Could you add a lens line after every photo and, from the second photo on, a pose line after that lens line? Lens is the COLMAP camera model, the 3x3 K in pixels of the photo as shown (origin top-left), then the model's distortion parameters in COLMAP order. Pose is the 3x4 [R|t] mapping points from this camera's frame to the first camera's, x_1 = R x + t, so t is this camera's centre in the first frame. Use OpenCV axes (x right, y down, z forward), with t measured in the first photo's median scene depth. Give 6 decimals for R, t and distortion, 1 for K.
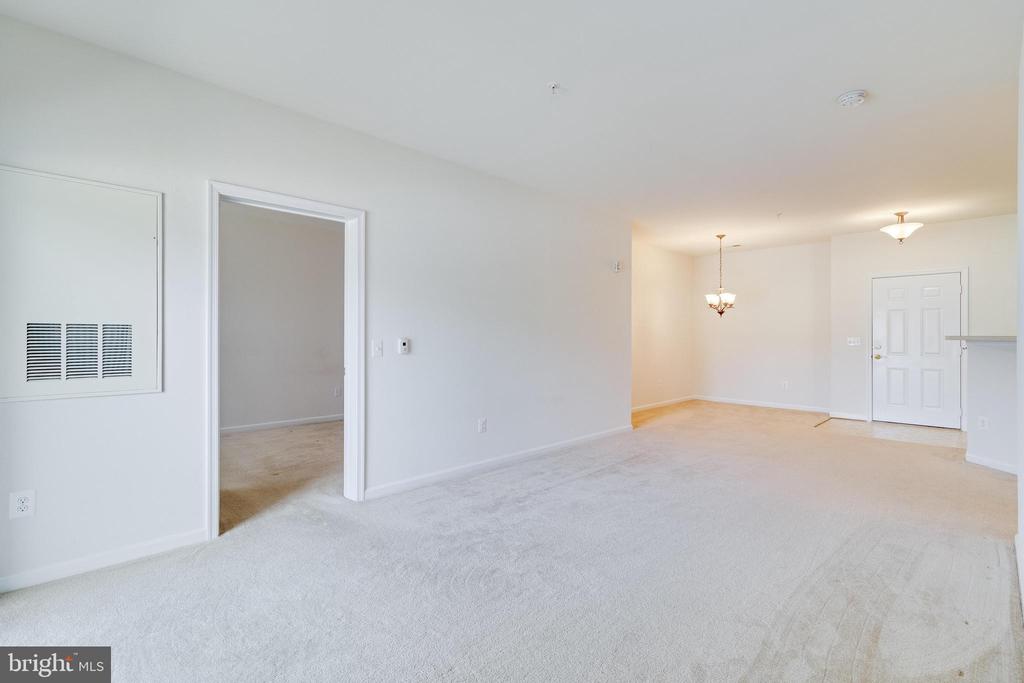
lens RADIAL K [[469.8, 0, 513.5], [0, 469.8, 337.0], [0, 0, 1]] dist [0.002409, -0.000199]
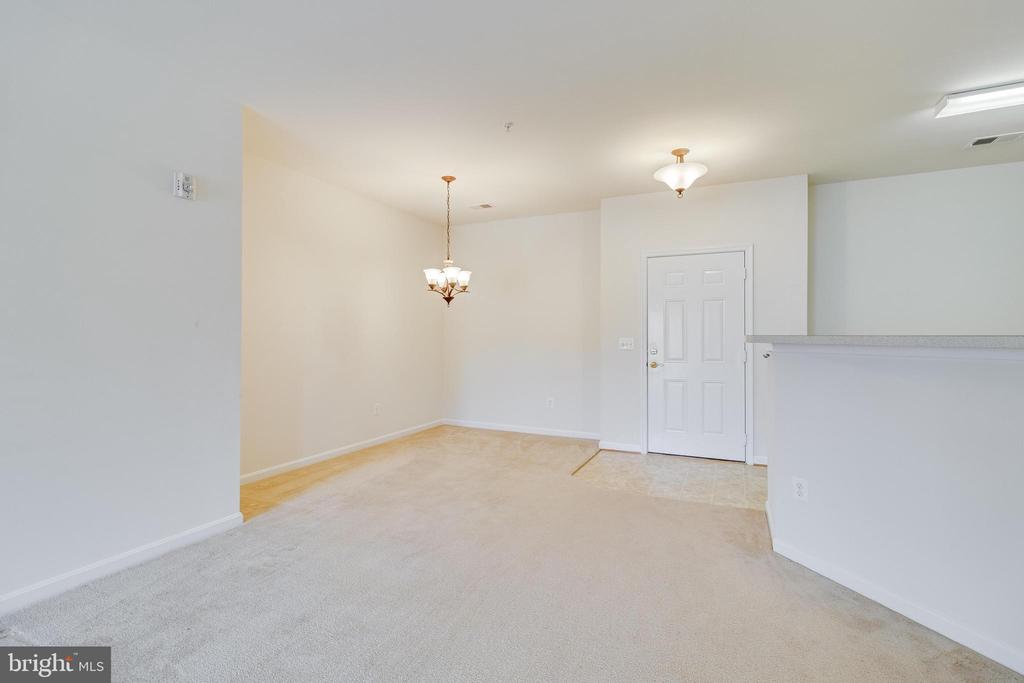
lens RADIAL K [[469.8, 0, 513.5], [0, 469.8, 337.0], [0, 0, 1]] dist [0.002409, -0.000199]
pose [[0.938442, 0.001380, 0.345435, 0.367634], [-0.000637, 0.999997, -0.002265, 0.001039], [-0.345437, 0.001905, 0.938440, 0.451272]]
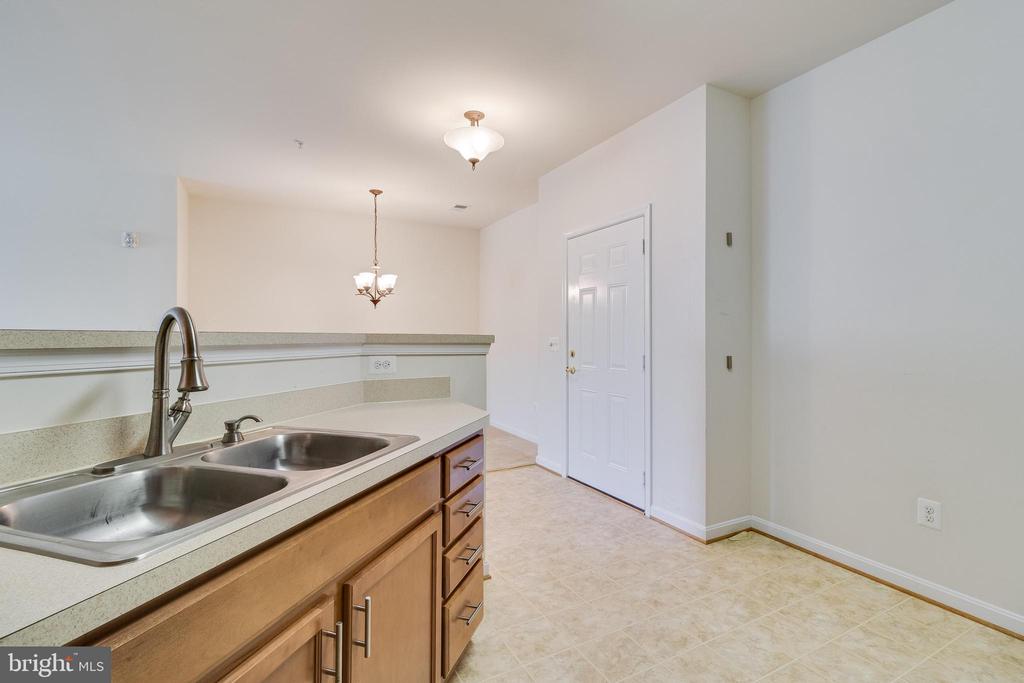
lens RADIAL K [[469.8, 0, 513.5], [0, 469.8, 337.0], [0, 0, 1]] dist [0.002409, -0.000199]
pose [[0.958829, 0.001908, -0.283977, 1.007855], [-0.002526, 0.999995, -0.001811, 0.002172], [0.283972, 0.002454, 0.958830, 0.469918]]
